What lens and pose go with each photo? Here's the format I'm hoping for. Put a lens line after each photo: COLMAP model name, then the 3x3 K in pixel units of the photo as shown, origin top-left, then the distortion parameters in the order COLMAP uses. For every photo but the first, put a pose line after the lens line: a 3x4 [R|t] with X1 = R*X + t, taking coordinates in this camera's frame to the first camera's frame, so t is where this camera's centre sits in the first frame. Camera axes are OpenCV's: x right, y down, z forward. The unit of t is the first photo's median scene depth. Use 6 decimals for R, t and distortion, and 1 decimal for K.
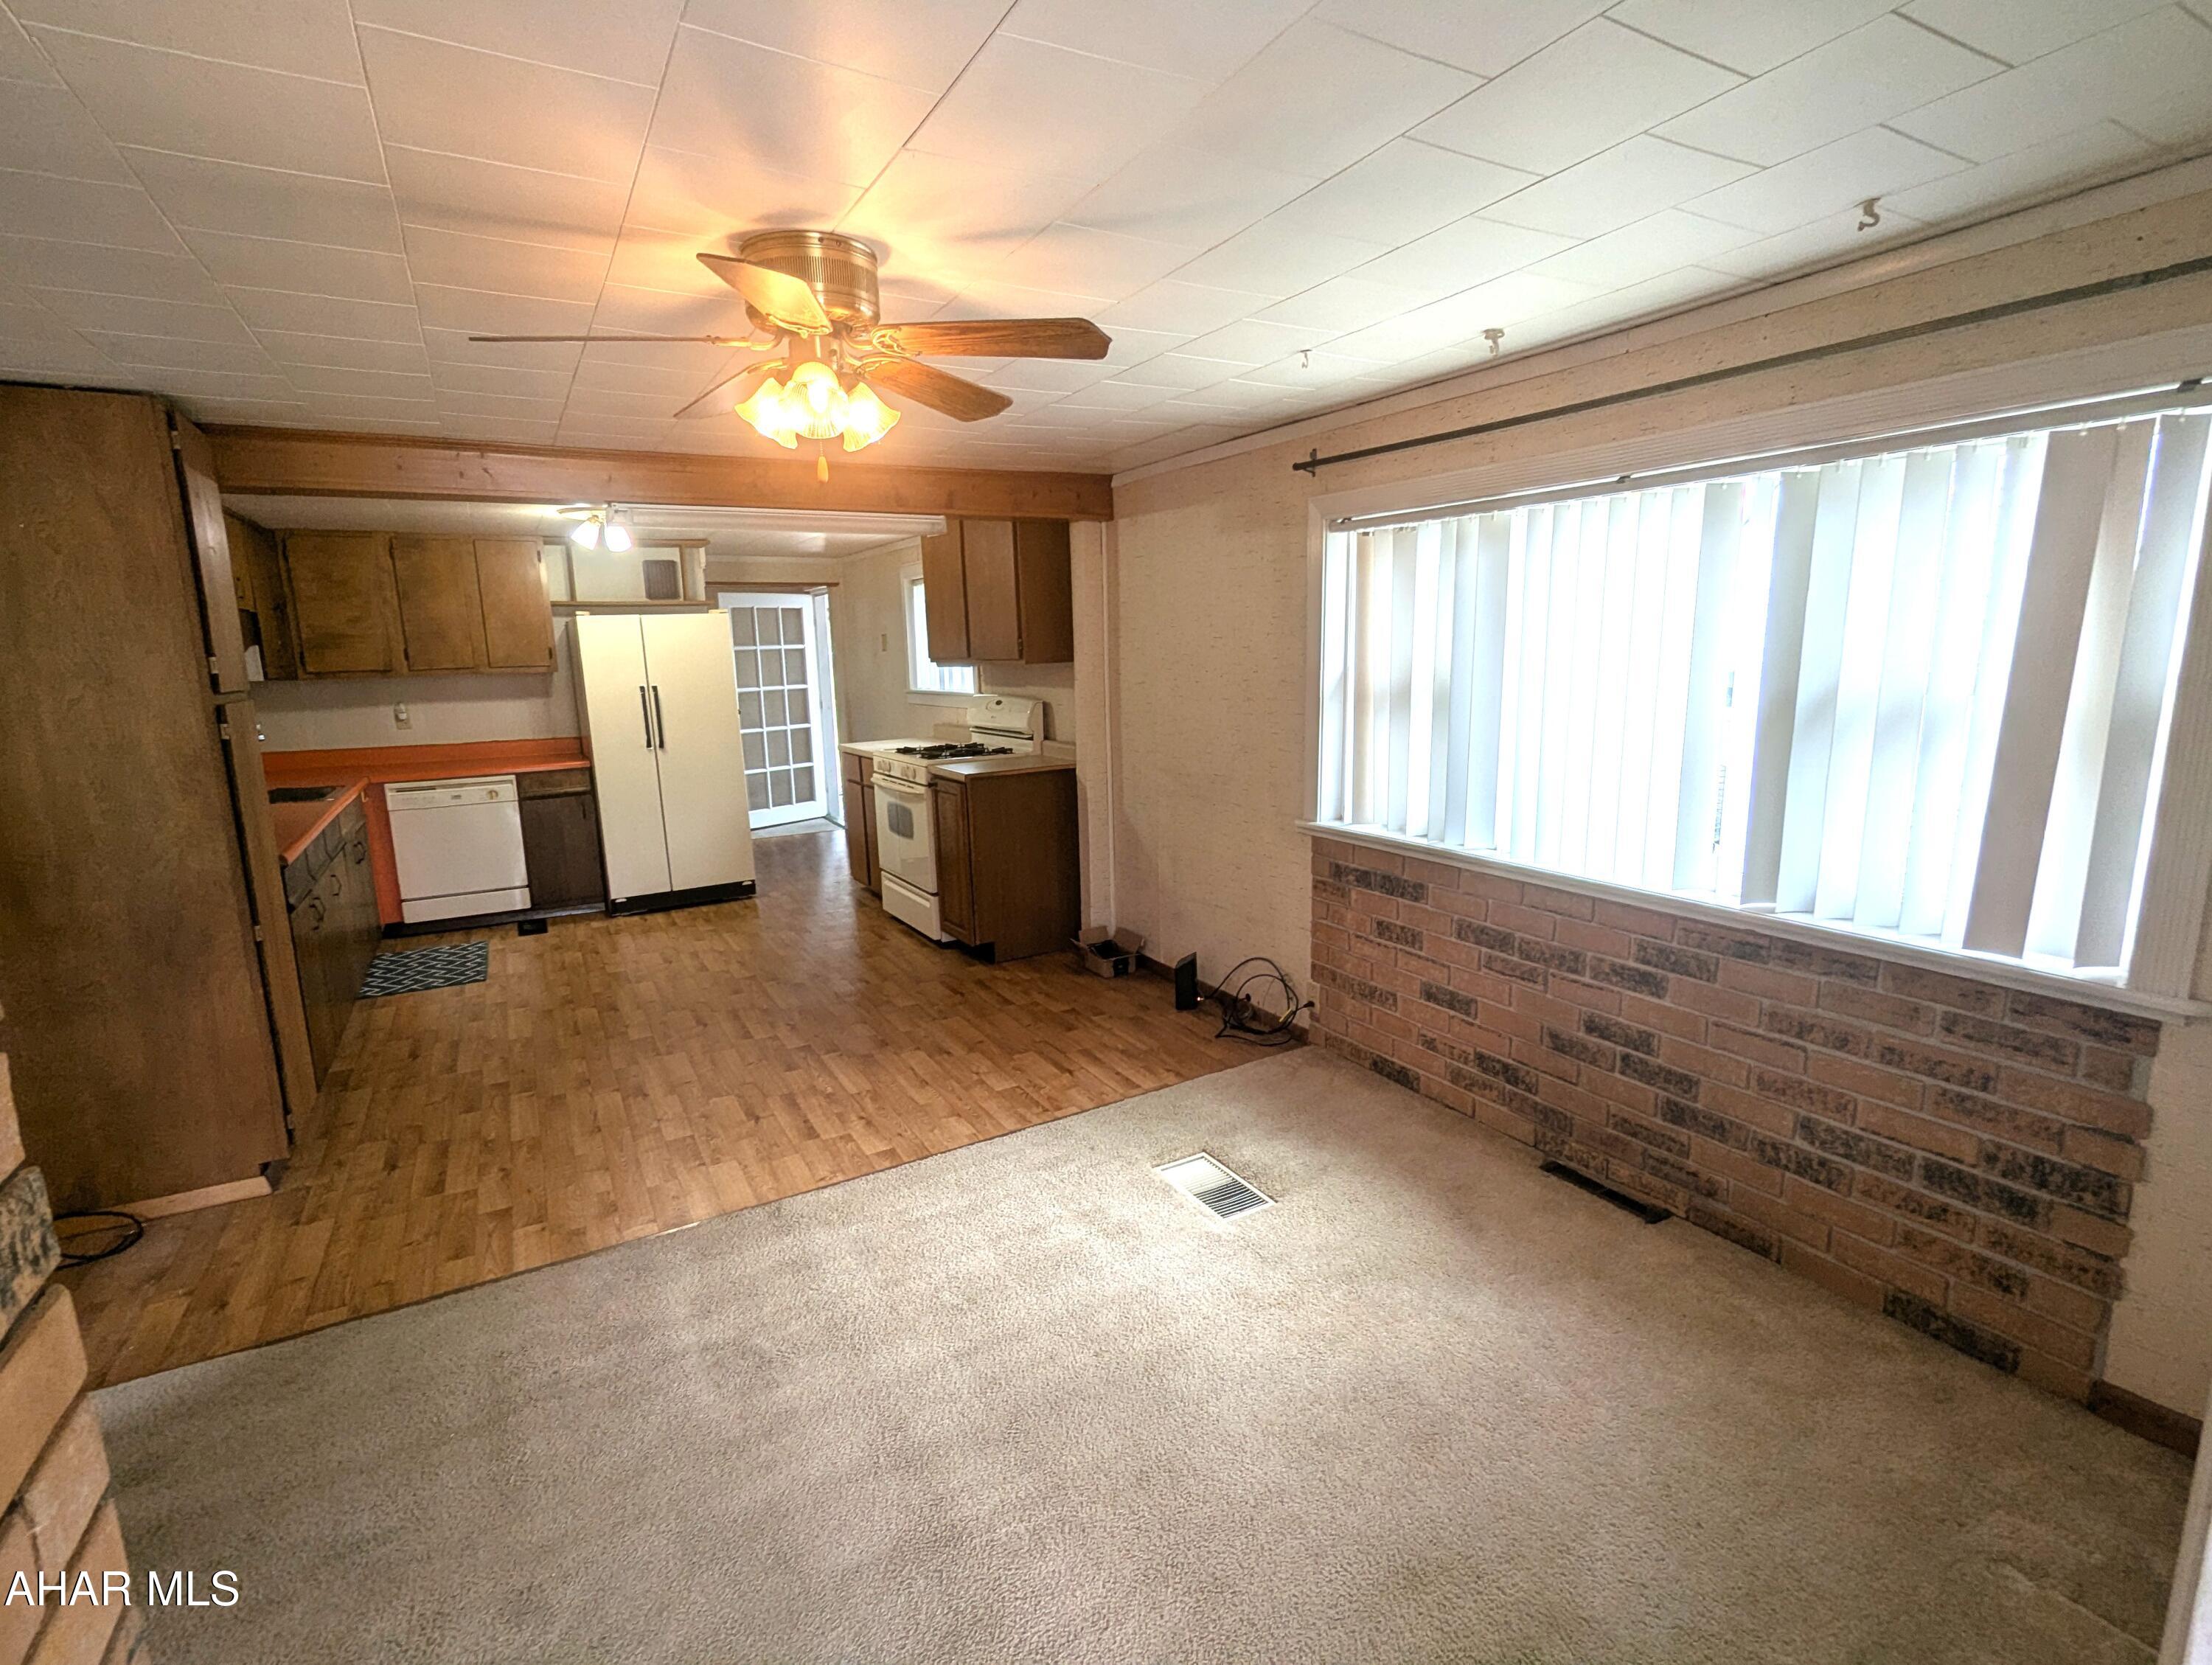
lens RADIAL K [[1059.5, 0, 1097.8], [0, 1059.5, 838.7], [0, 0, 1]] dist [-0.003609, 0.002871]
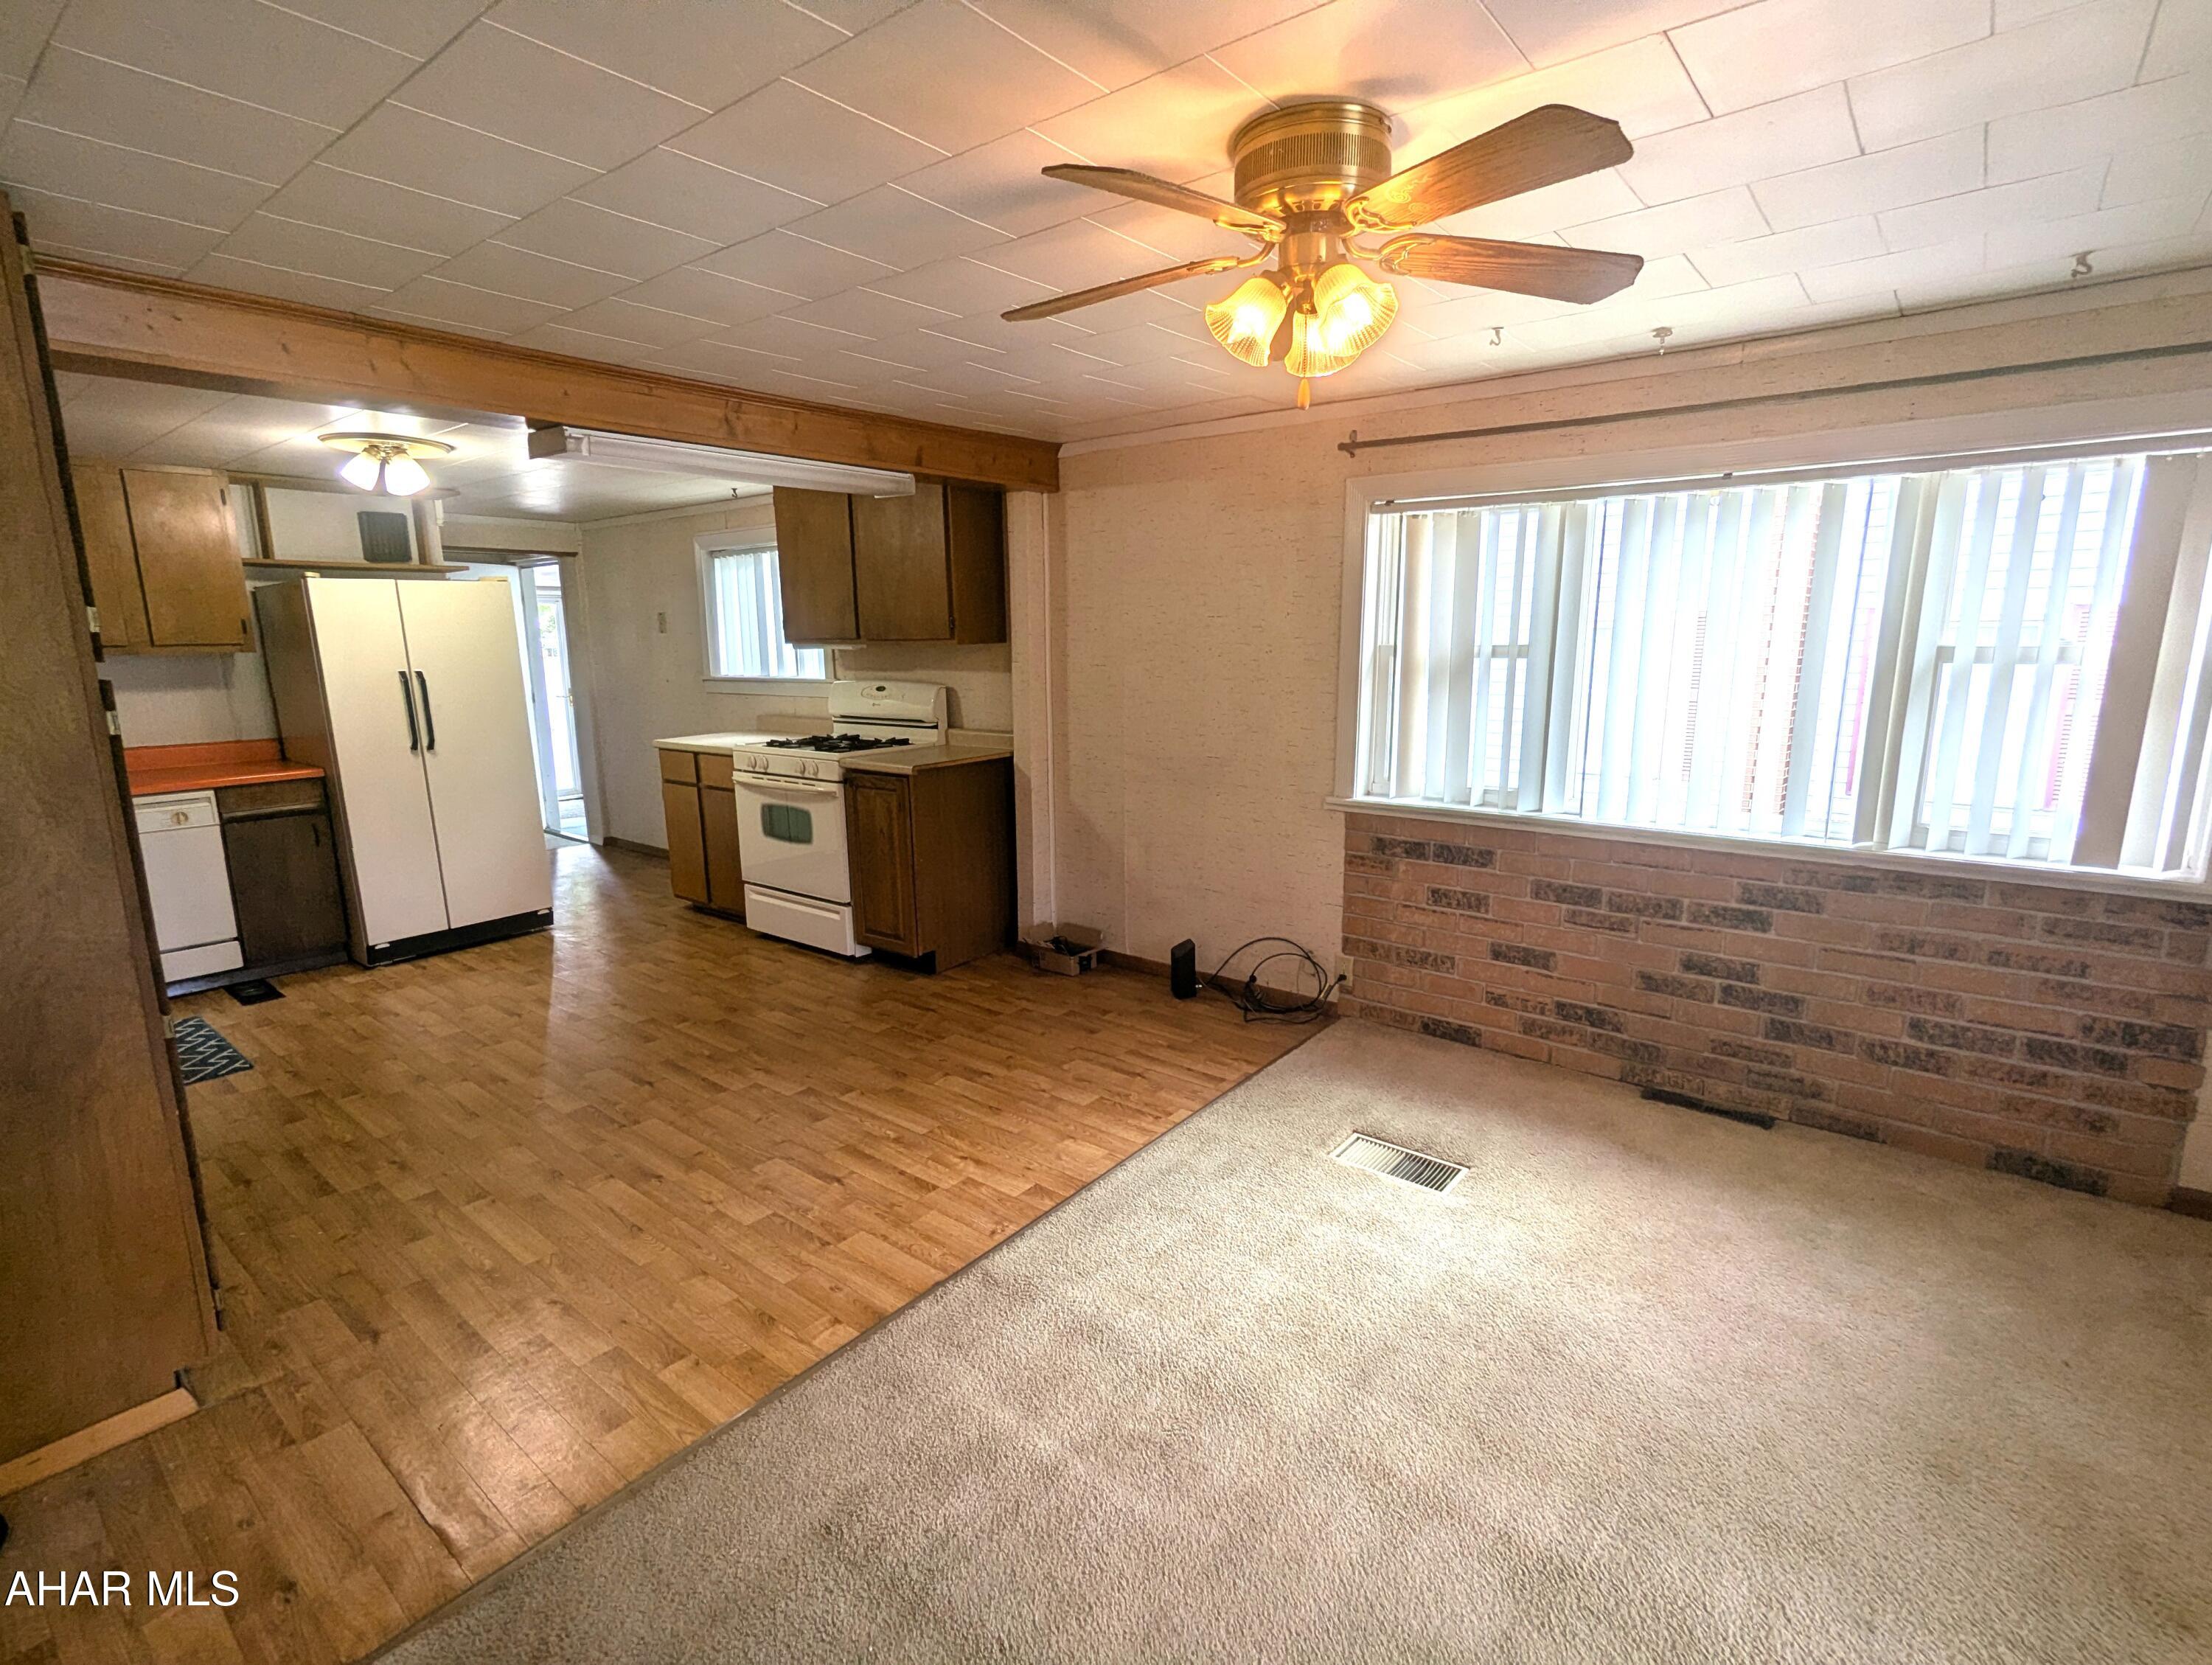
lens RADIAL K [[1059.5, 0, 1100.5], [0, 1059.5, 838.9], [0, 0, 1]] dist [-0.003609, 0.002871]
pose [[0.930925, -0.055683, 0.360940, -0.443742], [0.054362, 0.998426, 0.013819, -0.004582], [-0.361141, 0.006757, 0.932487, 0.154326]]
